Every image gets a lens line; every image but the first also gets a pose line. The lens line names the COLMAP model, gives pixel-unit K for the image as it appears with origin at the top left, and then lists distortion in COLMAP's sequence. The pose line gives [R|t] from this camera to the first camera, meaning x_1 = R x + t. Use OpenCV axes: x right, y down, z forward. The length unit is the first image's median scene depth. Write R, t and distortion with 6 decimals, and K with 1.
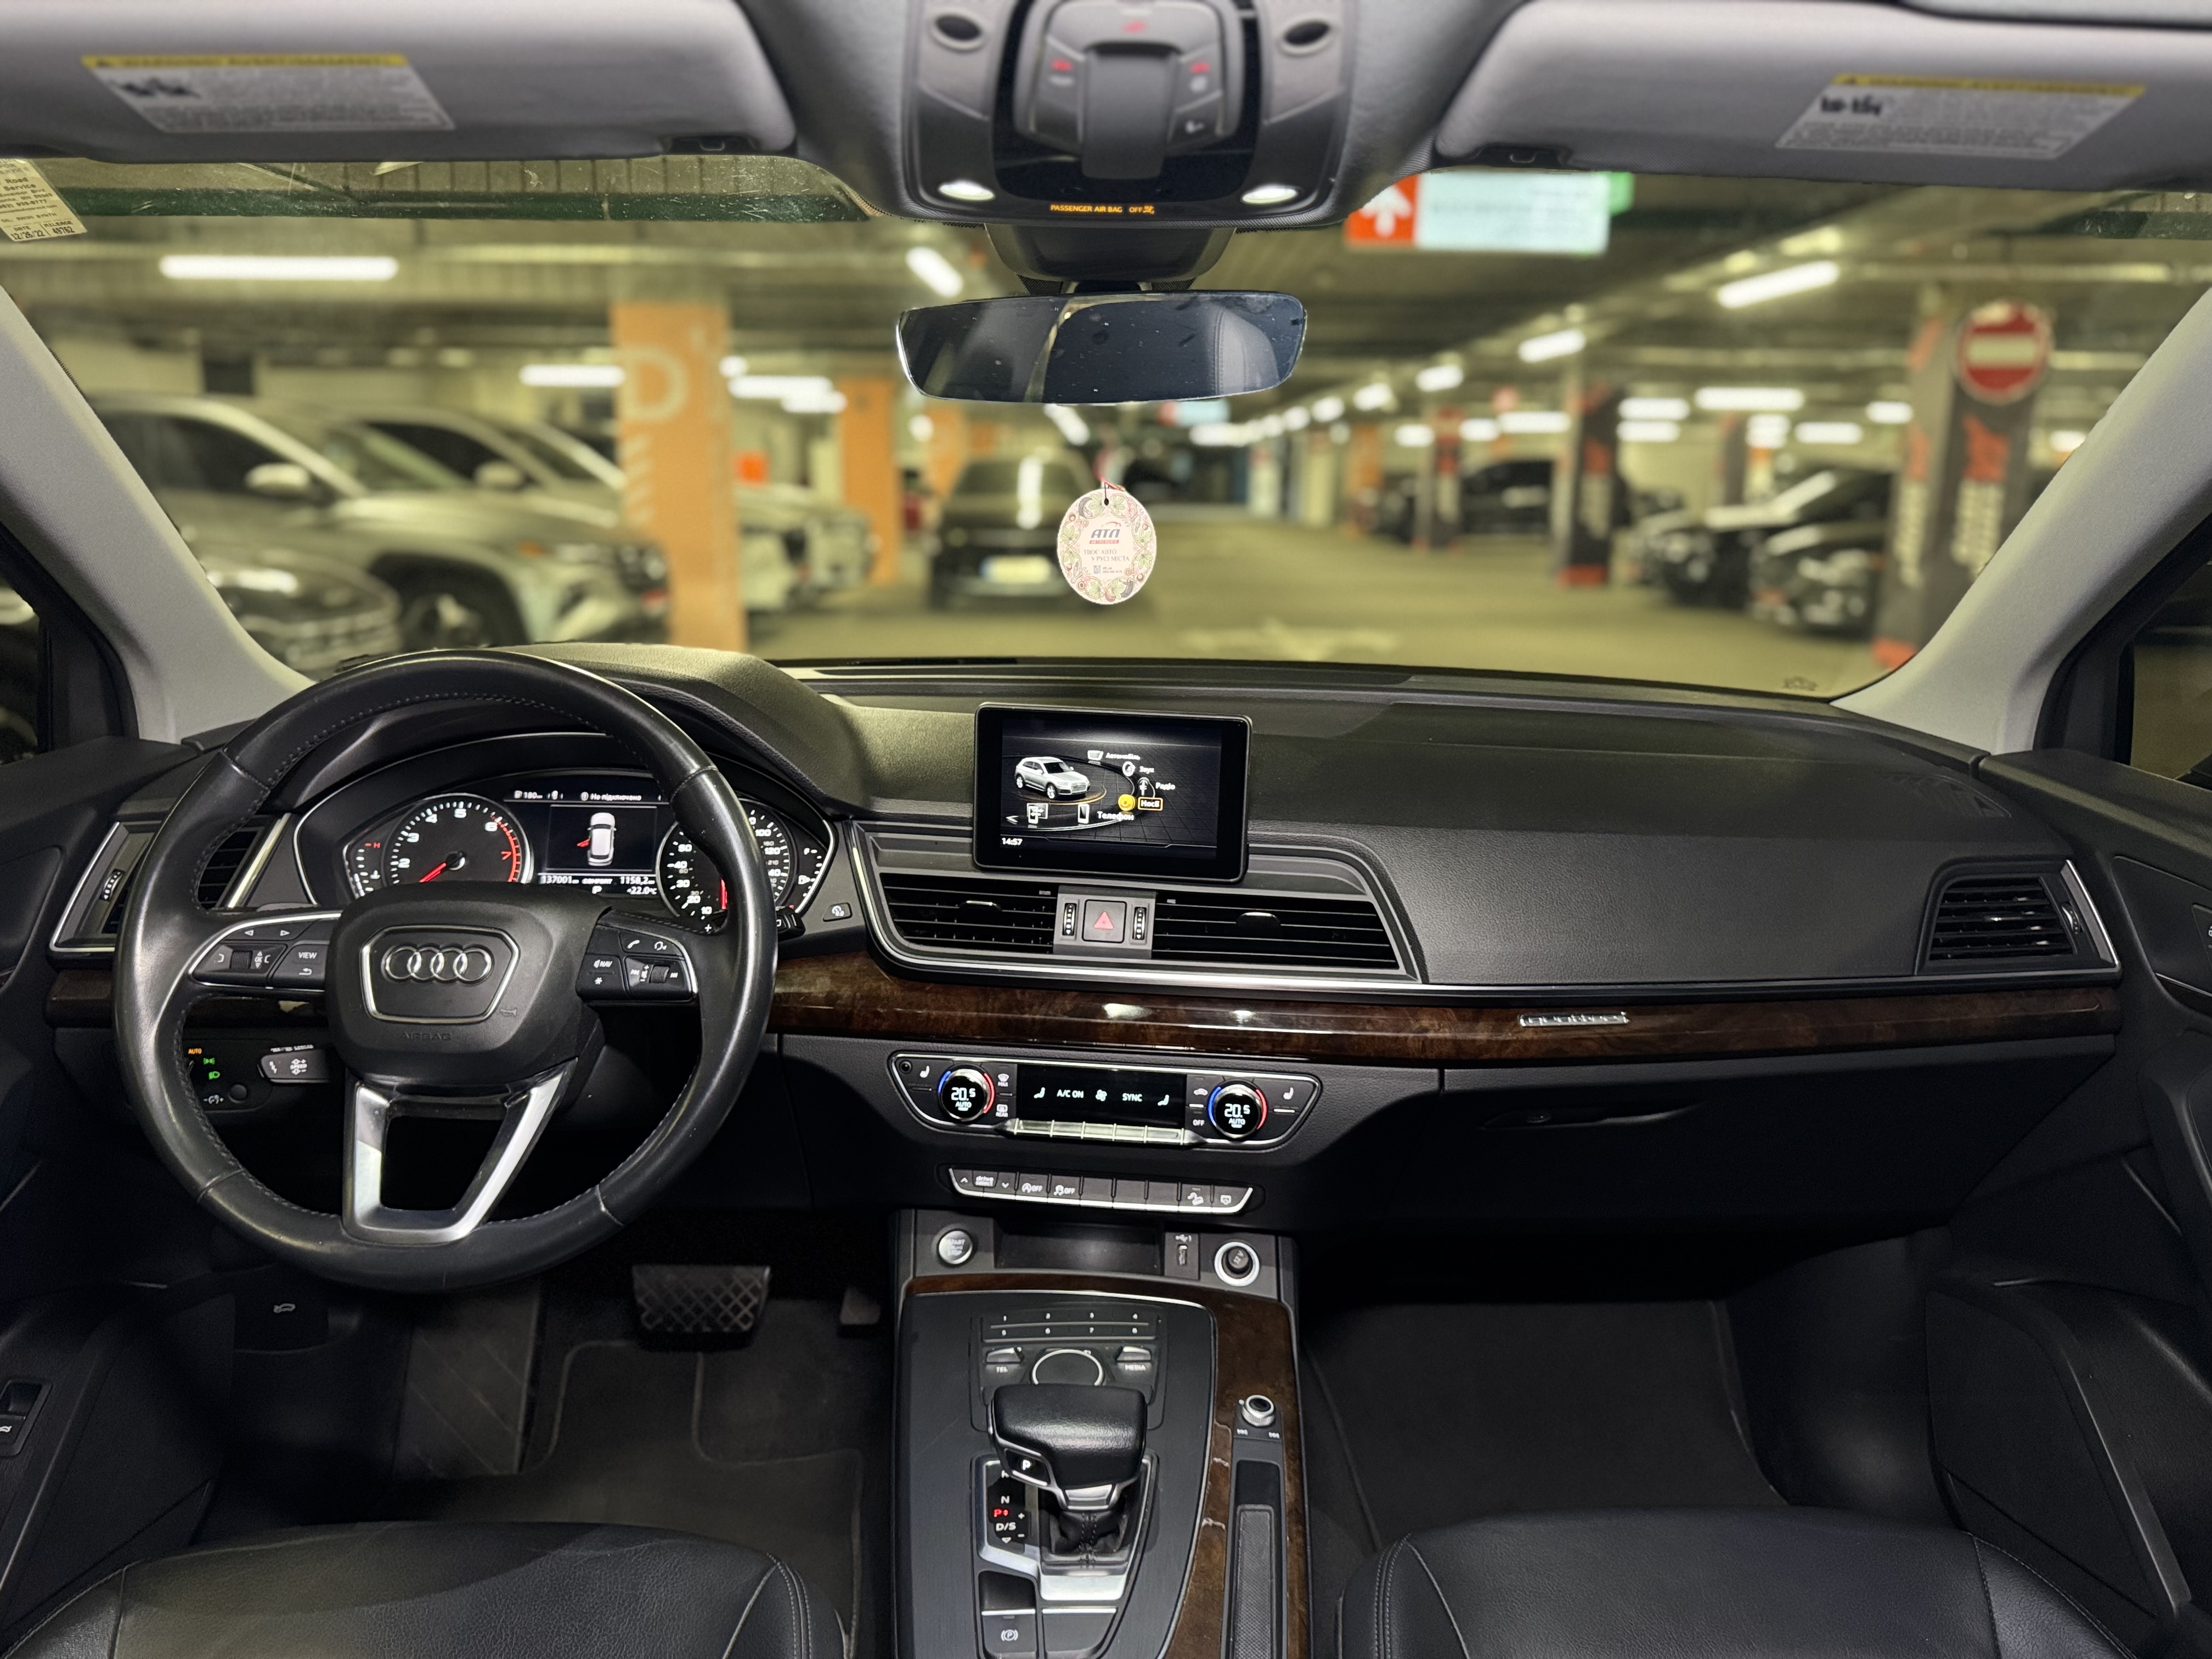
lens RADIAL K [[1503.5, 0, 1106.0], [0, 1503.5, 829.5], [0, 0, 1]] dist [0.007510, 0.002668]
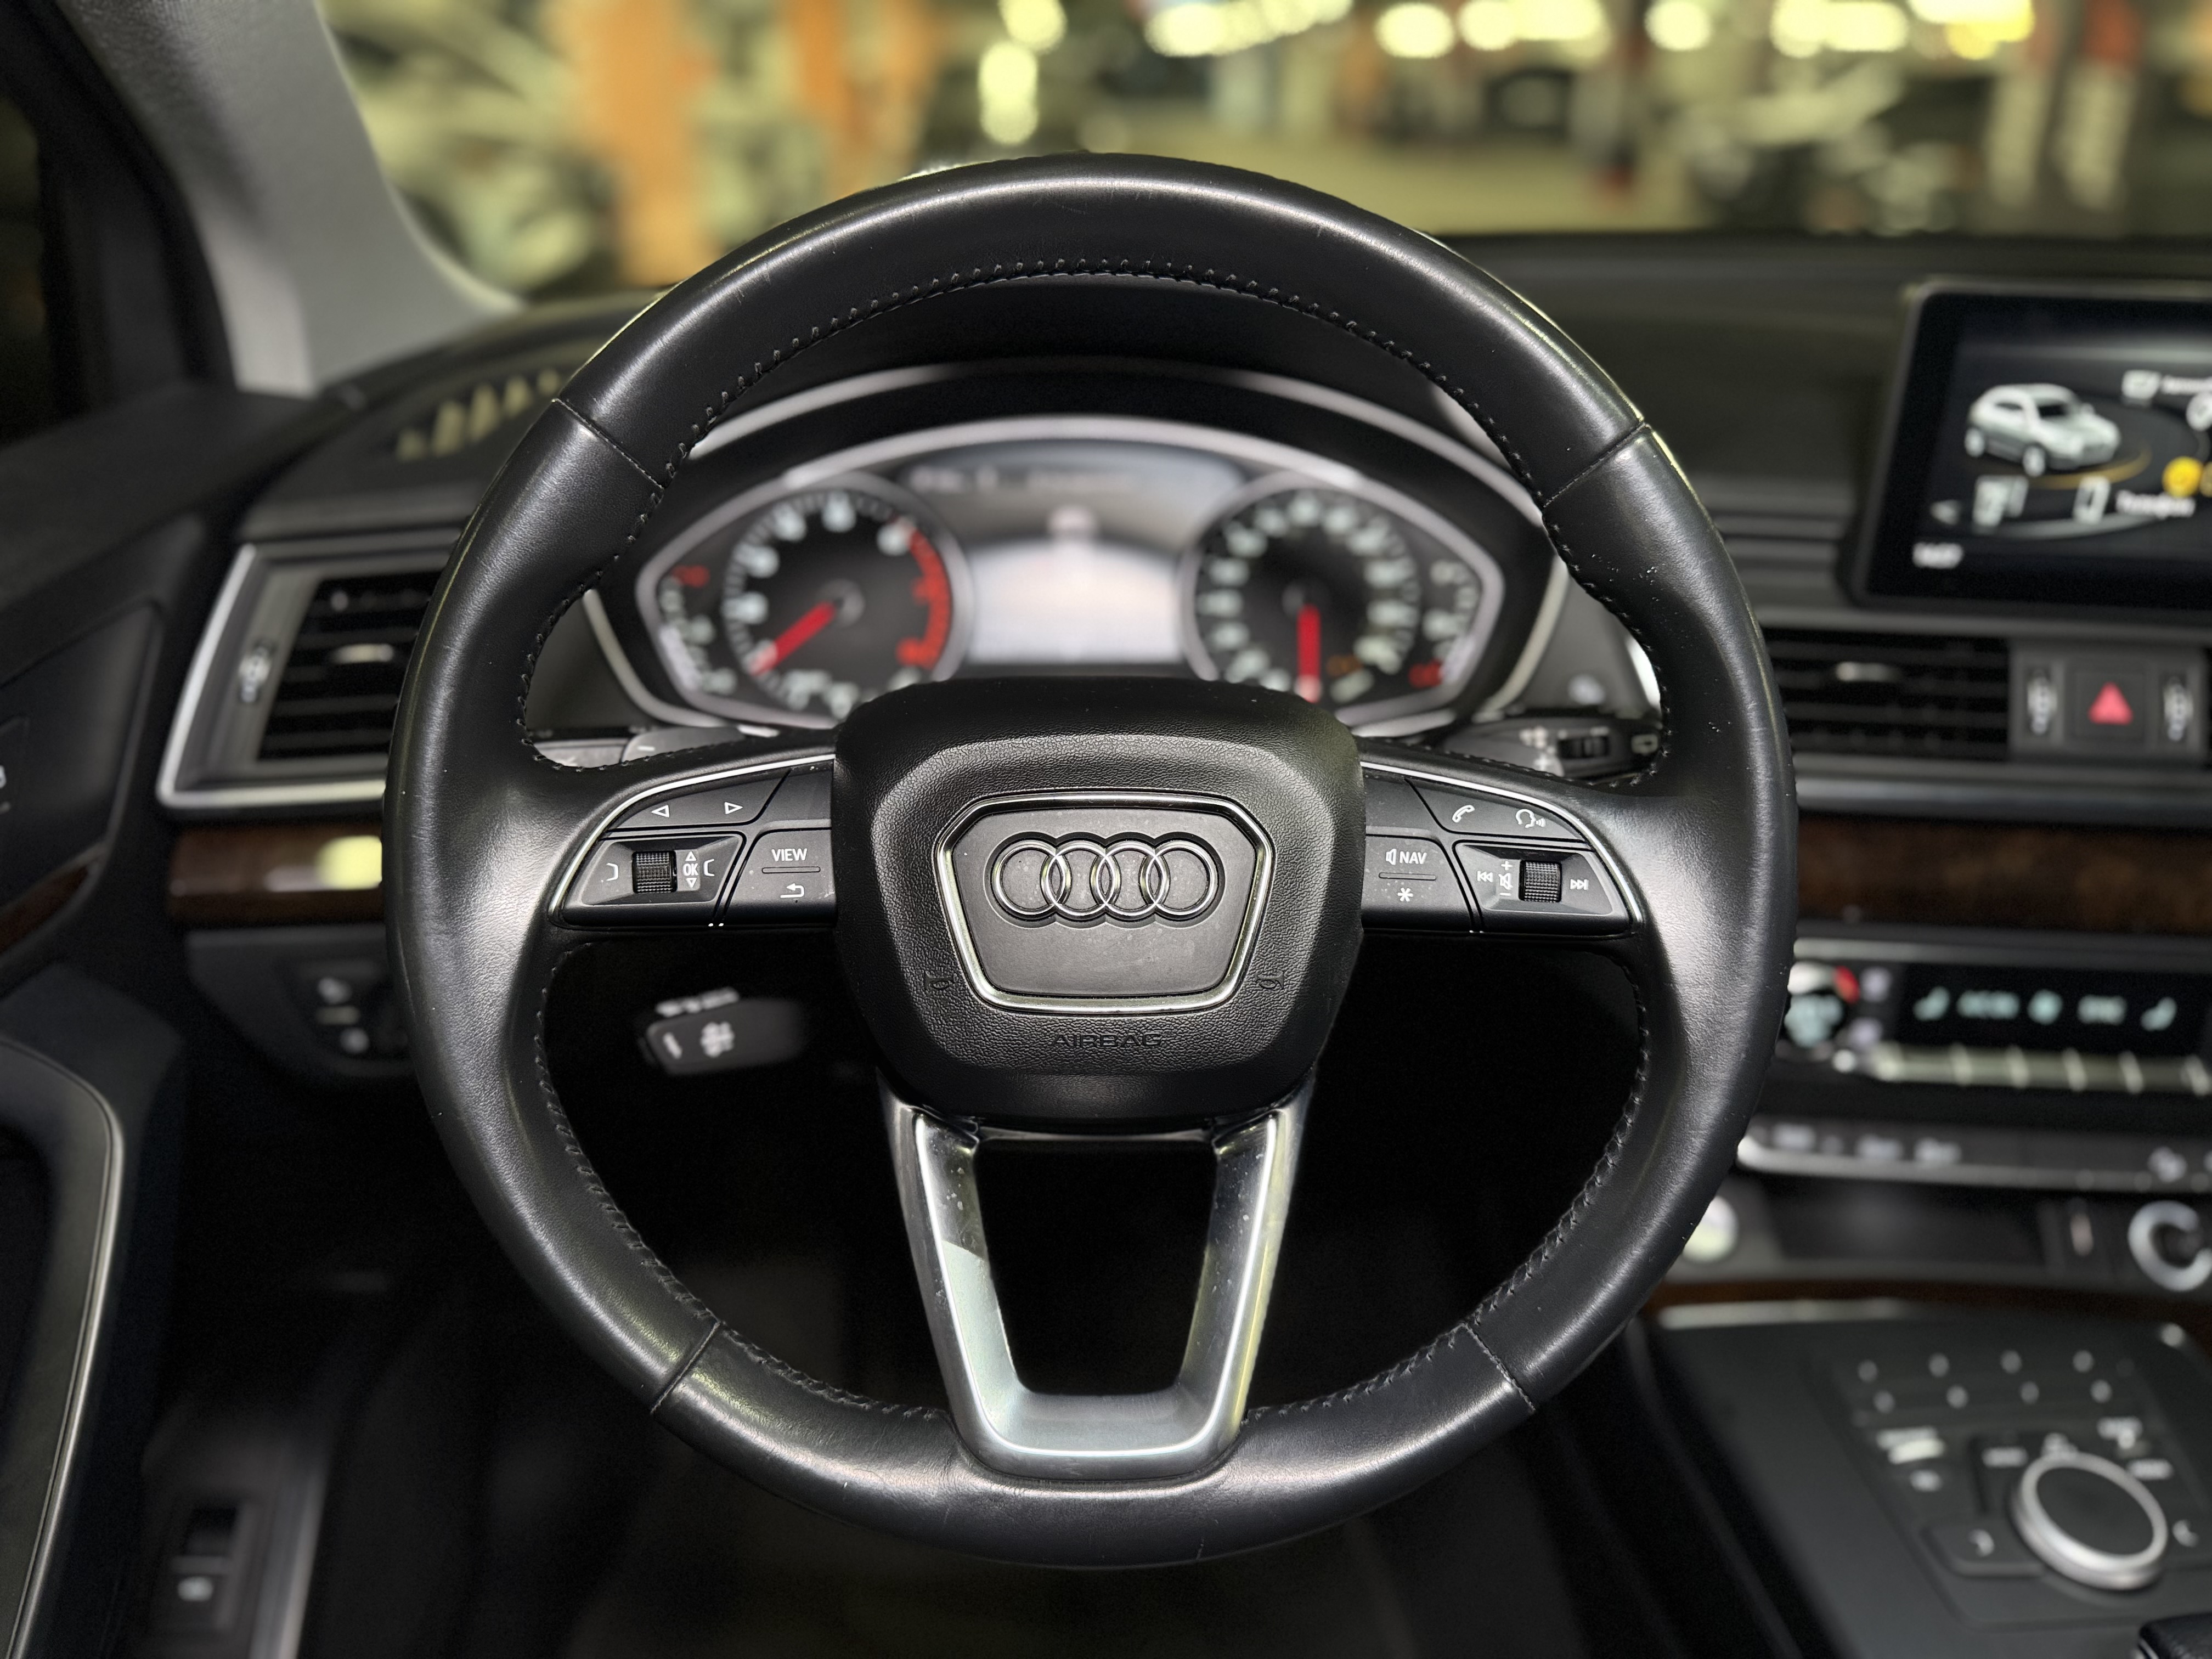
lens RADIAL K [[1564.8, 0, 1106.0], [0, 1564.8, 829.5], [0, 0, 1]] dist [0.005468, -0.002837]
pose [[0.999711, -0.018755, 0.015010, -0.368837], [0.015151, 0.977175, 0.211897, -0.019270], [-0.018642, -0.211608, 0.977177, 0.448963]]
